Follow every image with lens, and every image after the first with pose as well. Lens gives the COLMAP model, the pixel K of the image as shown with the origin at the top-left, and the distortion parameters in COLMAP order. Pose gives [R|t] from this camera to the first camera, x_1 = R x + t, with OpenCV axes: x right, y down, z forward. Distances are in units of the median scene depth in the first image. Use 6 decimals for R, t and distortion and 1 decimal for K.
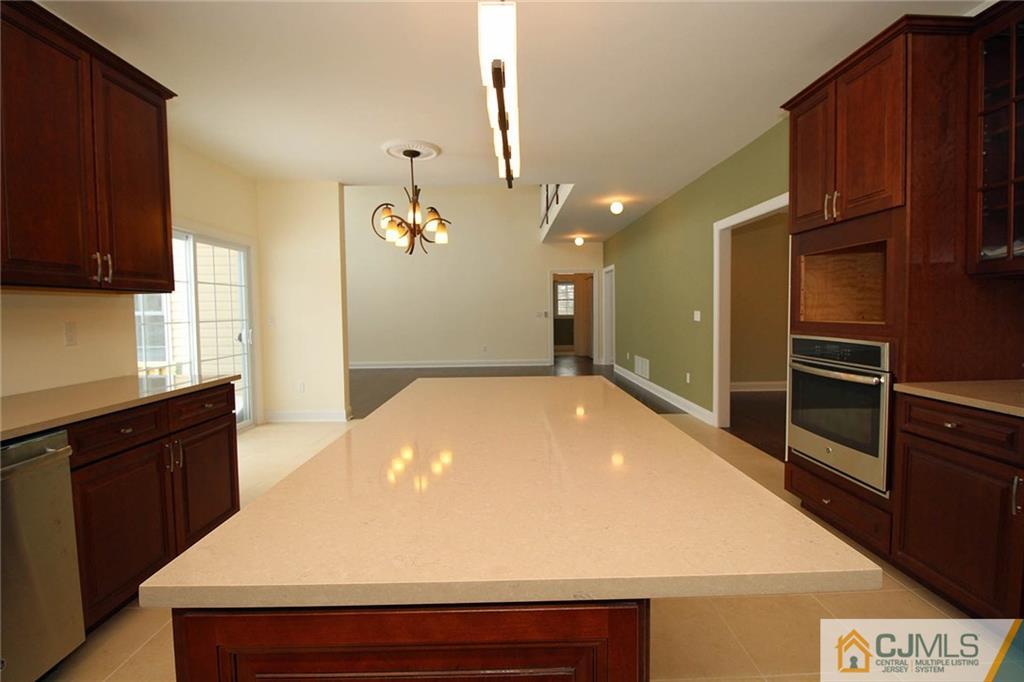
lens RADIAL K [[479.1, 0, 512.3], [0, 479.1, 333.1], [0, 0, 1]] dist [-0.005736, -0.003900]
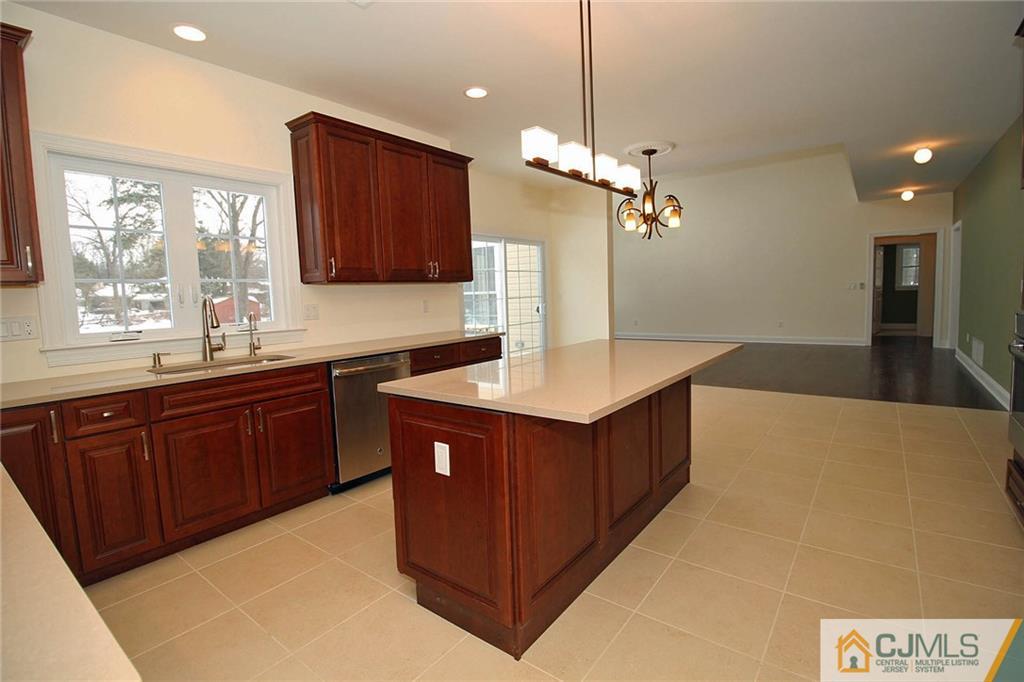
lens RADIAL K [[479.1, 0, 514.8], [0, 479.1, 337.3], [0, 0, 1]] dist [-0.005736, -0.003900]
pose [[0.784168, 0.042990, -0.619058, 0.262574], [-0.004511, 0.997966, 0.063589, 0.001823], [0.620532, -0.047072, 0.782767, -0.128375]]
